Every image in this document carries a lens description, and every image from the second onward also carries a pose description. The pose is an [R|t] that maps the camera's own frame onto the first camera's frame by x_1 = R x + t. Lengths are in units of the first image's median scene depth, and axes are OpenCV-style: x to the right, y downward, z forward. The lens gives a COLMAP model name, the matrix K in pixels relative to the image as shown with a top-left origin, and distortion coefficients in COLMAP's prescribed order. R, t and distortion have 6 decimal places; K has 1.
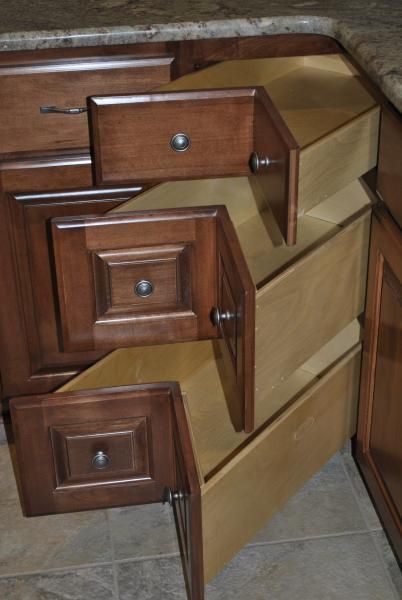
lens RADIAL K [[1038.1, 0, 201.0], [0, 1038.1, 300.0], [0, 0, 1]] dist [-0.009652, 0.013182]
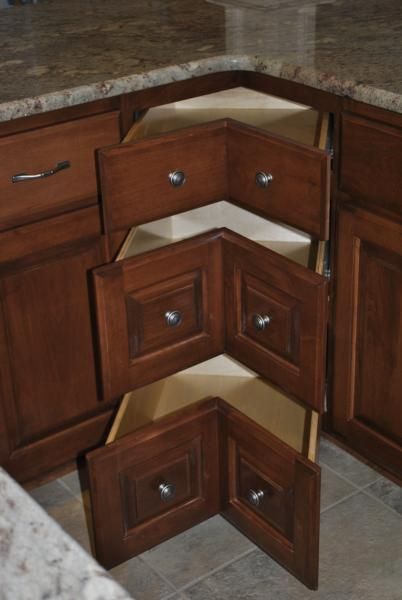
lens RADIAL K [[1038.1, 0, 201.0], [0, 1038.1, 300.0], [0, 0, 1]] dist [-0.009652, 0.013182]
pose [[0.875697, -0.228063, 0.425608, -0.463506], [0.259748, 0.965526, -0.017056, -0.004148], [-0.407046, 0.125487, 0.904747, 0.021117]]
